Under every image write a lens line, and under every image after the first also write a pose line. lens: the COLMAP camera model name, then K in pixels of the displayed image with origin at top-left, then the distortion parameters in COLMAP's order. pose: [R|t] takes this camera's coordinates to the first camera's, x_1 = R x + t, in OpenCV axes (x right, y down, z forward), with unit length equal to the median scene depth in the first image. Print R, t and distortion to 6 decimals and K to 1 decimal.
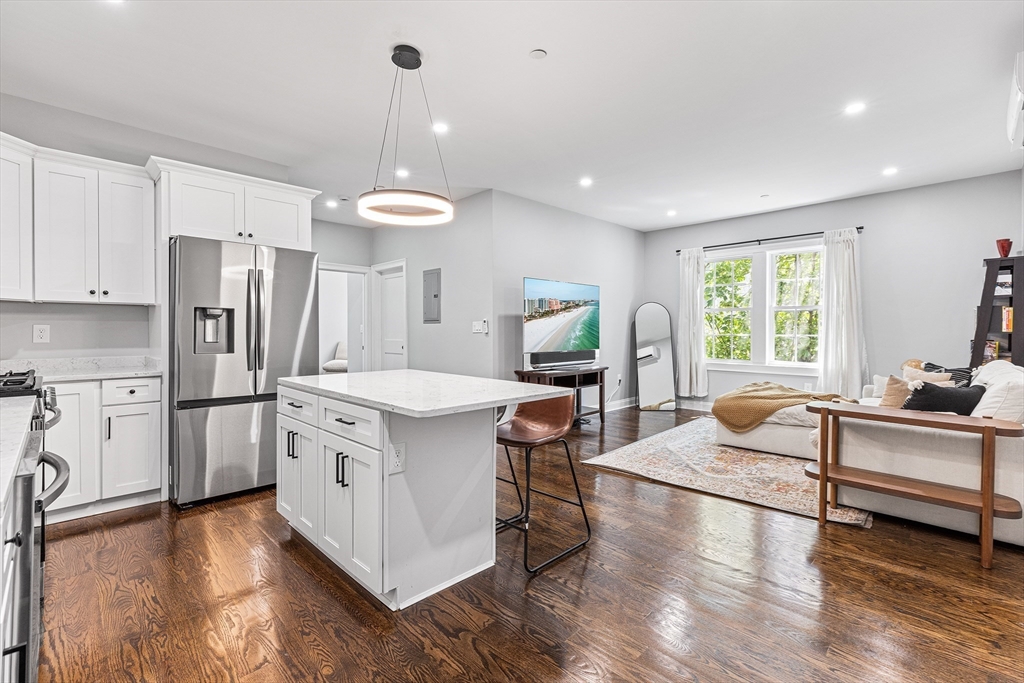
lens RADIAL K [[459.4, 0, 512.1], [0, 459.4, 332.8], [0, 0, 1]] dist [0.003249, 0.000314]
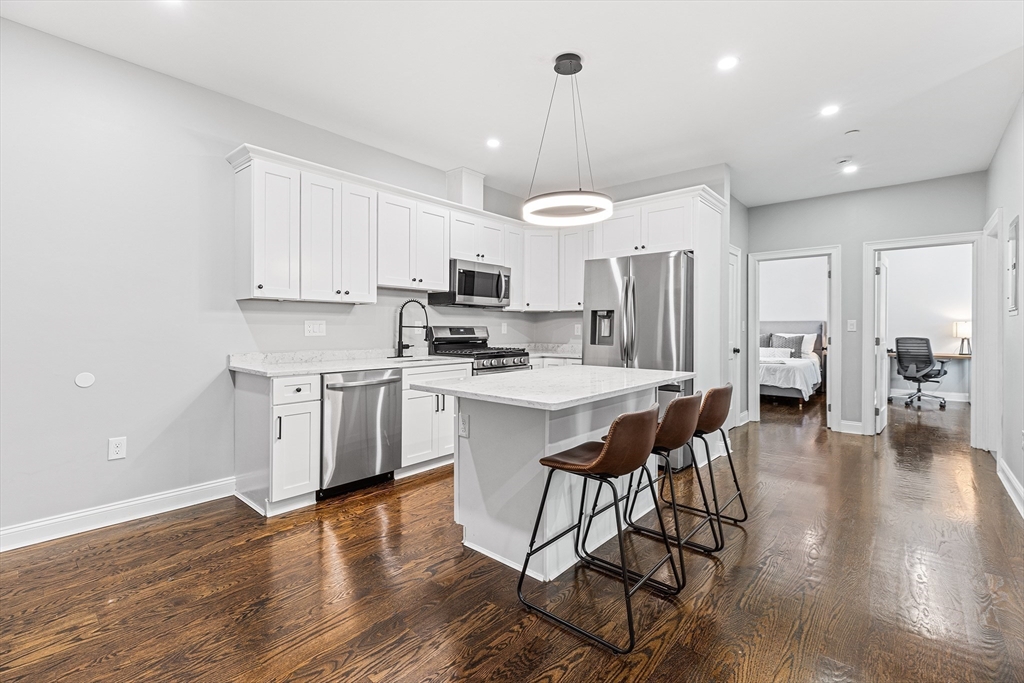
lens RADIAL K [[457.2, 0, 510.5], [0, 457.2, 326.4], [0, 0, 1]] dist [-0.000839, 0.000059]
pose [[0.073996, -0.005001, -0.997246, 0.649030], [-0.008775, 0.999945, -0.005665, 0.001683], [0.997220, 0.009170, 0.073948, 0.646619]]
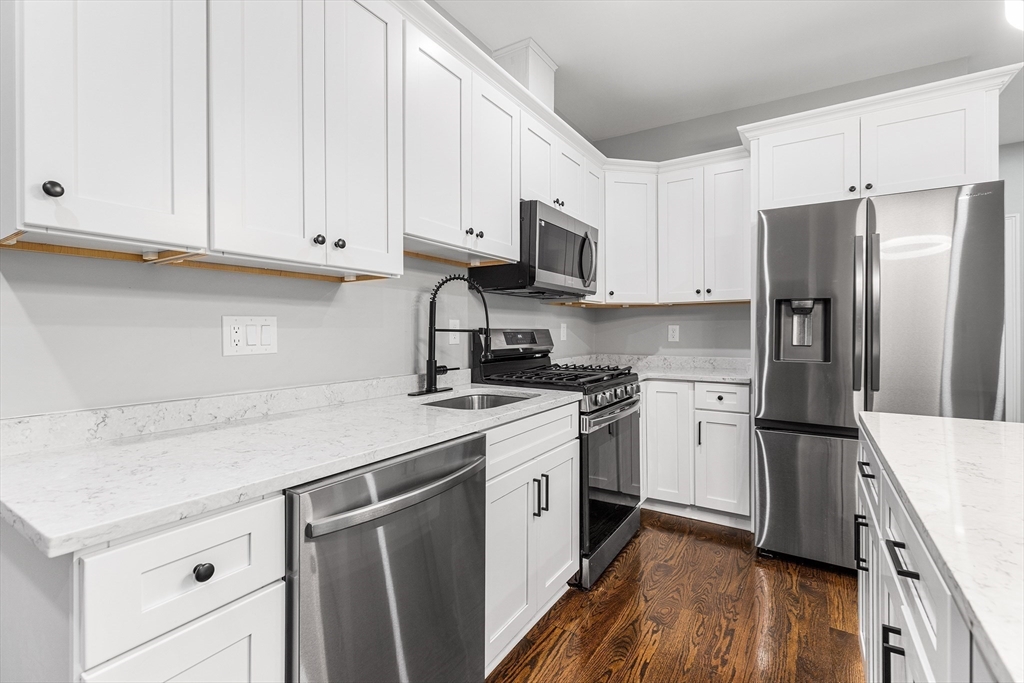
lens RADIAL K [[459.4, 0, 512.1], [0, 459.4, 332.8], [0, 0, 1]] dist [0.003249, 0.000314]
pose [[0.216933, 0.002173, -0.976184, -0.033640], [-0.002318, 0.999996, 0.001711, -0.000315], [0.976184, 0.001892, 0.216937, 0.394760]]
